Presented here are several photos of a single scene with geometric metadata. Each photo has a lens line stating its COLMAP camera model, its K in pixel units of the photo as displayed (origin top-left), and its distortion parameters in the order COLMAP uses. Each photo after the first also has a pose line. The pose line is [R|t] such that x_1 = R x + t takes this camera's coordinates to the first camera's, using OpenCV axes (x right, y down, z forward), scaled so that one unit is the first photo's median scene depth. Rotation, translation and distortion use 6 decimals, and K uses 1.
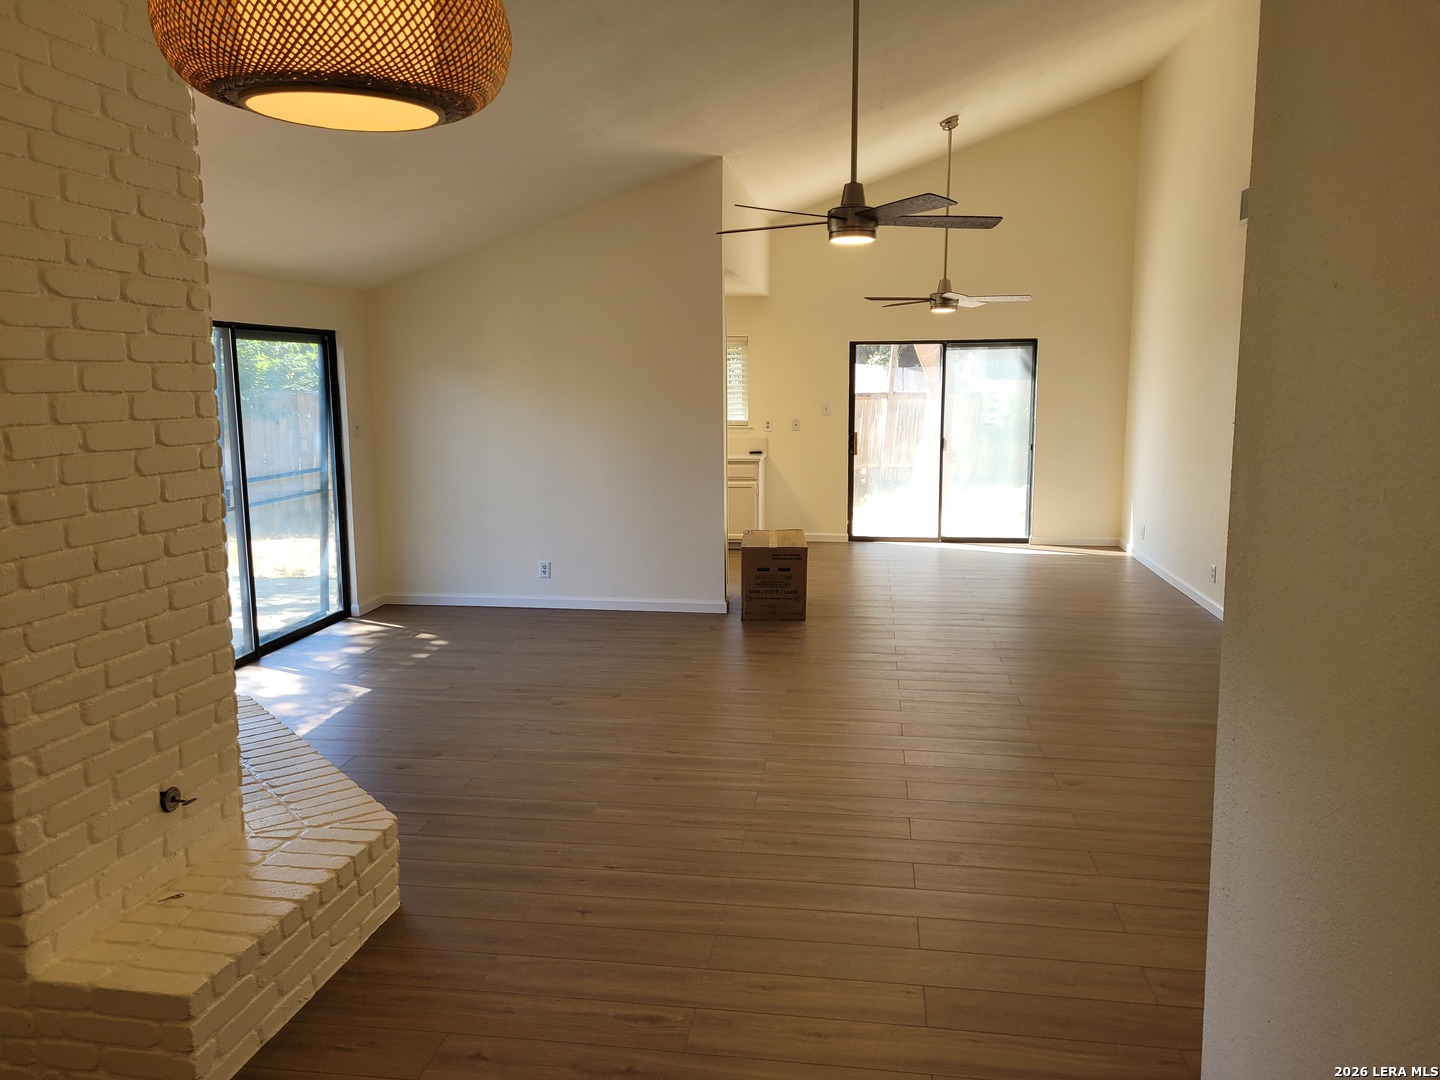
lens RADIAL K [[1084.9, 0, 721.7], [0, 1084.9, 539.6], [0, 0, 1]] dist [0.035903, 0.002589]
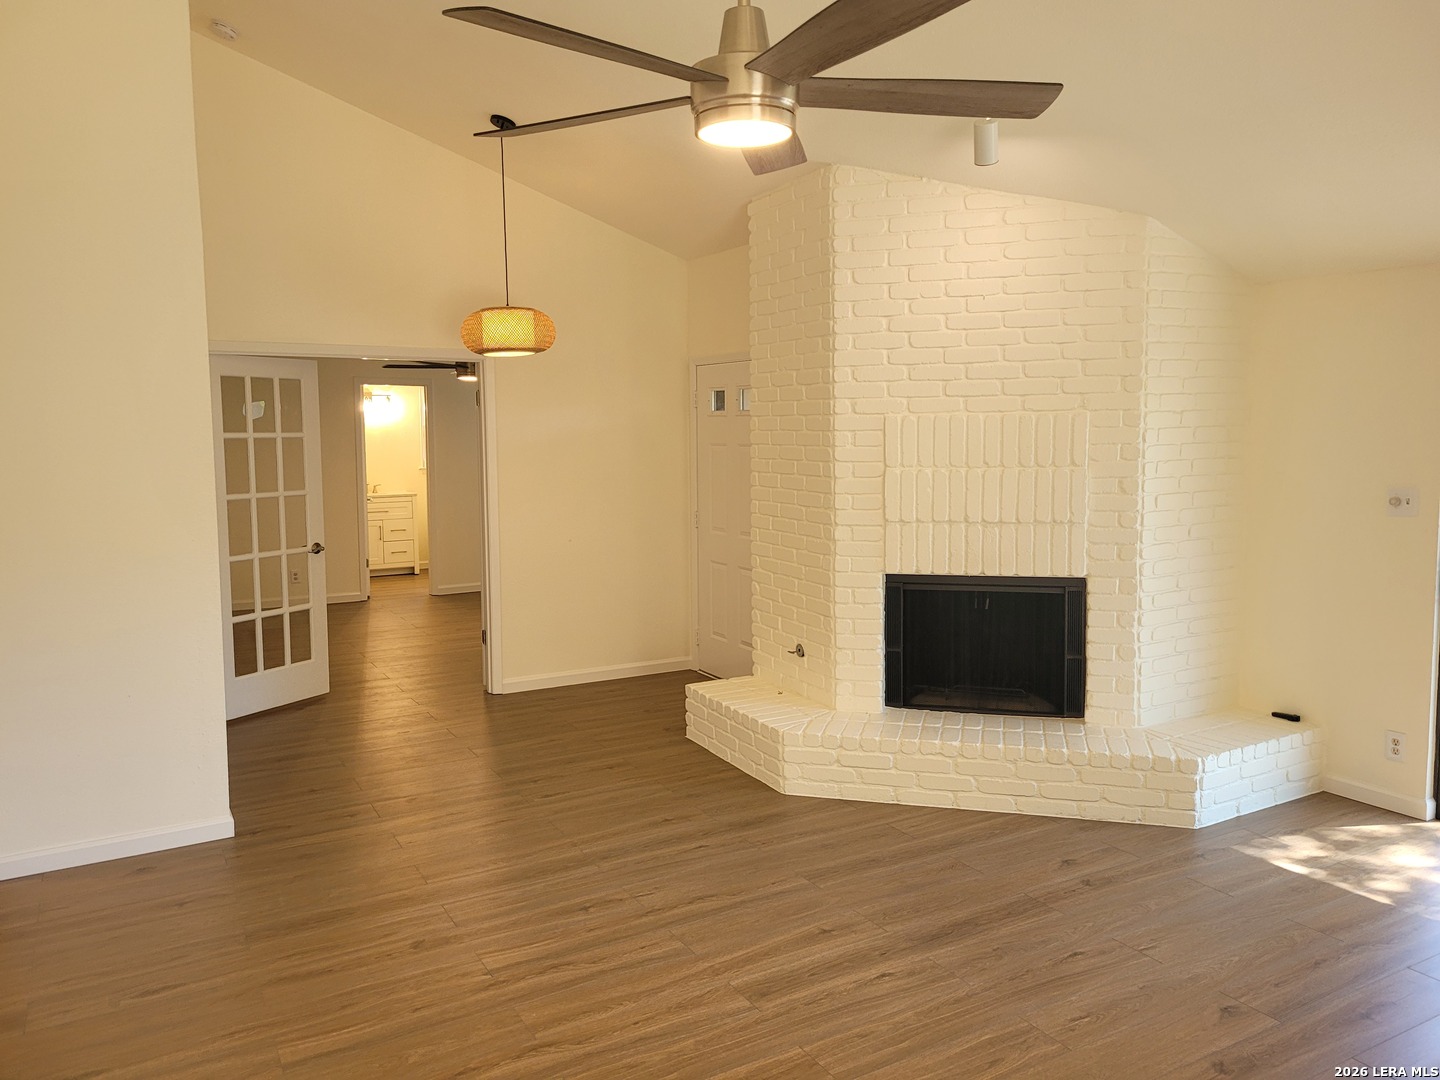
lens RADIAL K [[1084.9, 0, 723.3], [0, 1084.9, 537.3], [0, 0, 1]] dist [0.035903, 0.002589]
pose [[-0.791147, 0.076478, -0.606825, 0.700542], [-0.076039, 0.972156, 0.221656, -0.349663], [0.606880, 0.221505, -0.763303, 2.282962]]
